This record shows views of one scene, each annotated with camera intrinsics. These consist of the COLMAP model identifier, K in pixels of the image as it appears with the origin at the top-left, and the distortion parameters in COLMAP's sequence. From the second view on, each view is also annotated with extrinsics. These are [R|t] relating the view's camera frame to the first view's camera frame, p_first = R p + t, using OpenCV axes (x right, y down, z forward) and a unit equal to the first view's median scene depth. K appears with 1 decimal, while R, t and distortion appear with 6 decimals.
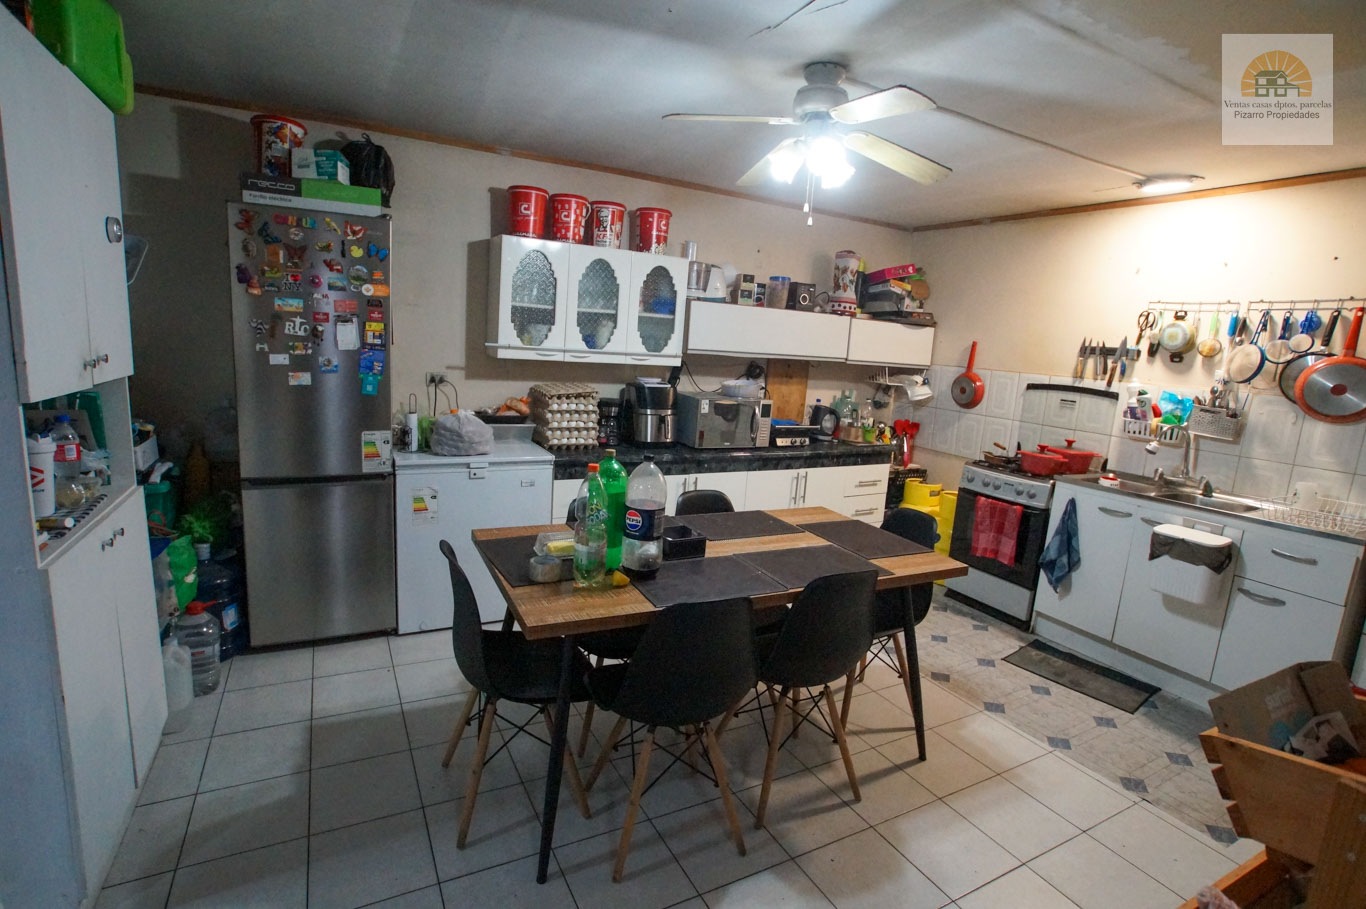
lens RADIAL K [[663.8, 0, 680.5], [0, 663.8, 457.8], [0, 0, 1]] dist [0.000607, 0.002508]
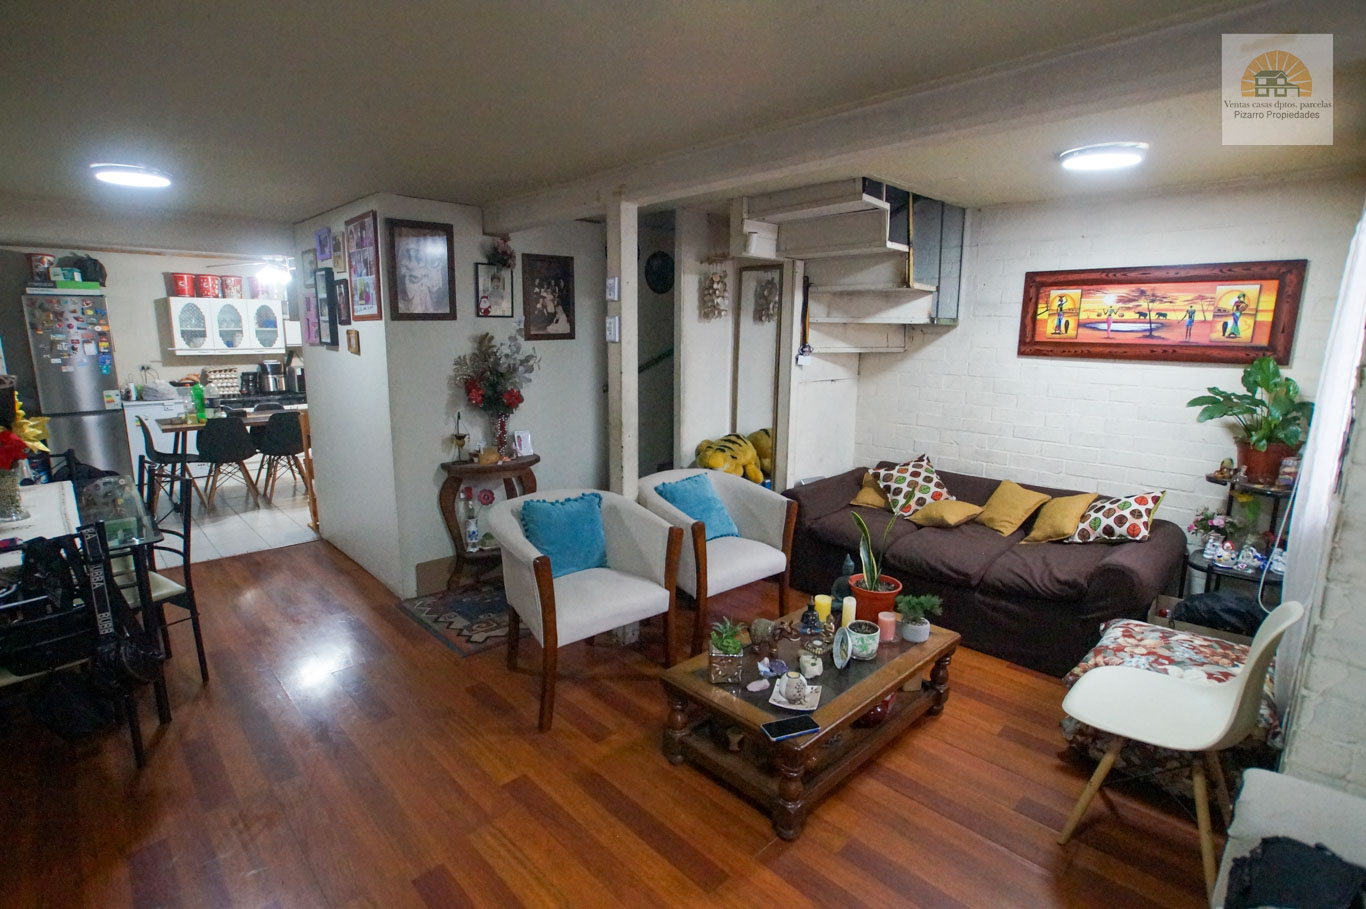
lens RADIAL K [[663.8, 0, 686.0], [0, 663.8, 459.3], [0, 0, 1]] dist [0.000607, 0.002508]
pose [[0.961068, -0.107363, 0.254599, 0.736380], [0.100294, 0.994128, 0.040625, 0.266352], [-0.257466, -0.013509, 0.966193, -1.519246]]
